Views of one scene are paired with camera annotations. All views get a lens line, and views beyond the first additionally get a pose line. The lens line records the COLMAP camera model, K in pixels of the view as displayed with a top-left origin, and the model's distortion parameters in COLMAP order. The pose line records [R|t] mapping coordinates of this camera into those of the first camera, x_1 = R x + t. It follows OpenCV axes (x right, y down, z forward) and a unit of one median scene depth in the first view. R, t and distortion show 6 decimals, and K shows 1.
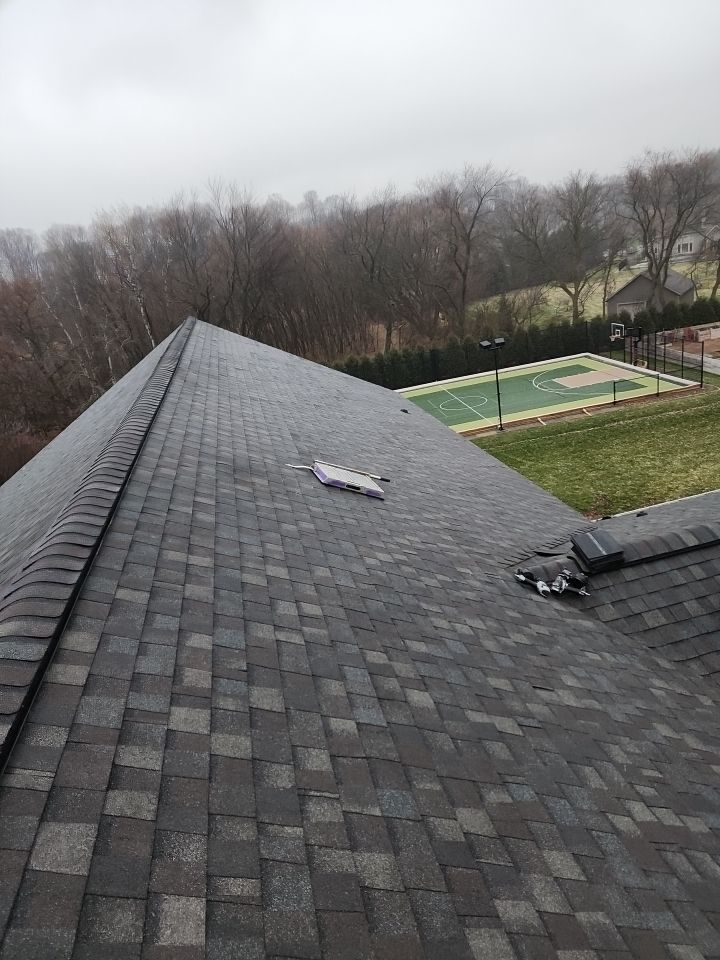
lens RADIAL K [[636.6, 0, 357.7], [0, 636.6, 500.5], [0, 0, 1]] dist [0.089987, -0.070543]
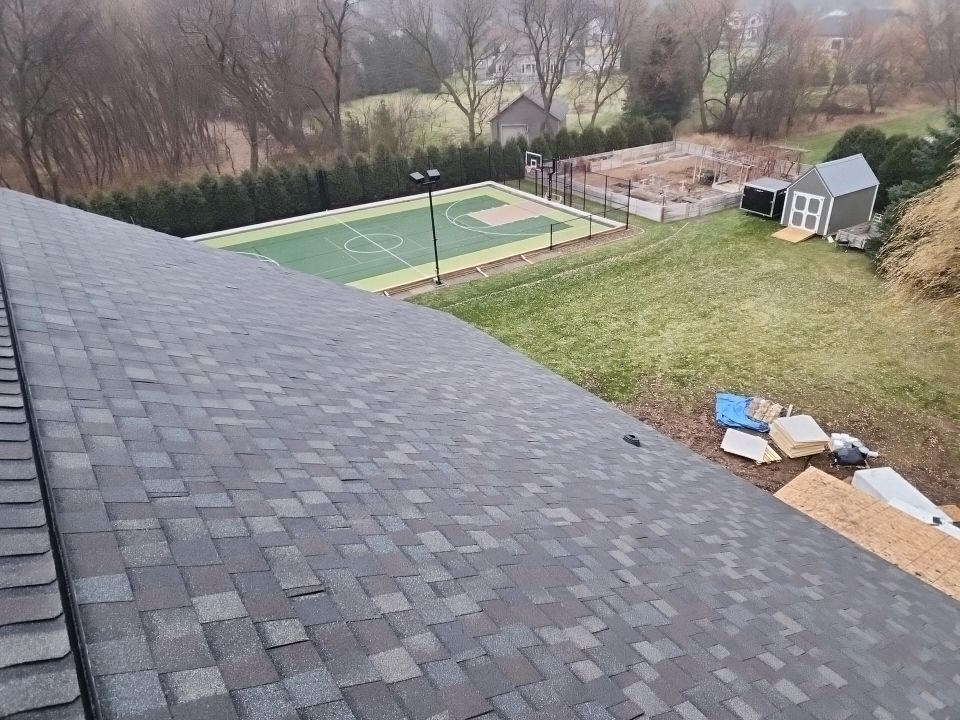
lens RADIAL K [[636.6, 0, 480.0], [0, 636.6, 360.0], [0, 0, 1]] dist [0.089987, -0.070543]
pose [[0.906992, -0.093113, 0.410725, -0.068343], [0.059354, 0.993780, 0.094223, -0.083651], [-0.416944, -0.061081, 0.906878, 0.224069]]
